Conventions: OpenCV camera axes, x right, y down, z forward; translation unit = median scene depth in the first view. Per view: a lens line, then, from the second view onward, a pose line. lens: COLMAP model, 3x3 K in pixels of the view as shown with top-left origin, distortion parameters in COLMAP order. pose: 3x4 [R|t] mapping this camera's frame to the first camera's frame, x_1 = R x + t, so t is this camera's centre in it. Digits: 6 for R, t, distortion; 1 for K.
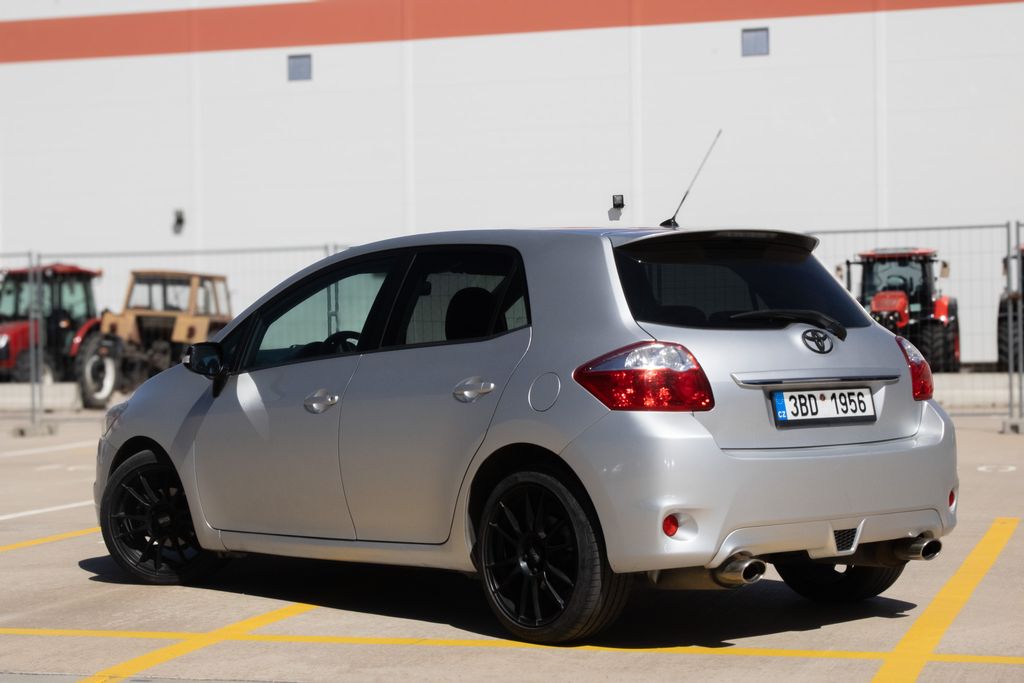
lens RADIAL K [[2223.7, 0, 512.5], [0, 2223.7, 341.3], [0, 0, 1]] dist [-0.196390, 0.000000]
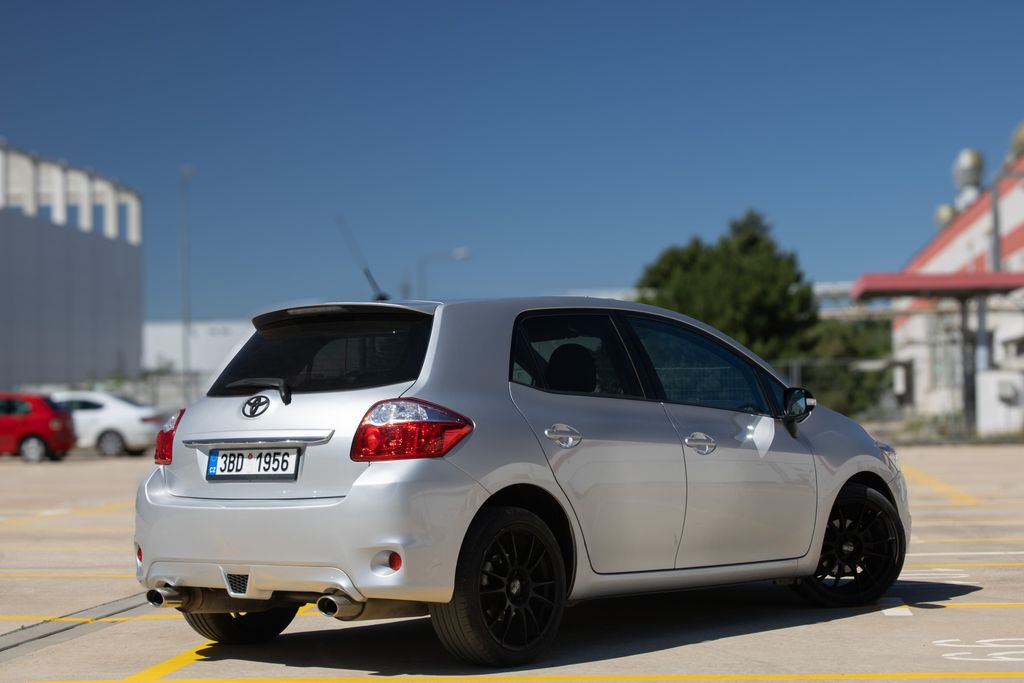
lens RADIAL K [[2063.3, 0, 511.7], [0, 2063.3, 339.9], [0, 0, 1]] dist [0.081425, 0.000000]
pose [[0.153995, -0.016959, -0.987926, 1.206197], [0.035924, 0.999288, -0.011554, -0.017099], [0.987418, -0.033711, 0.154494, 0.970855]]
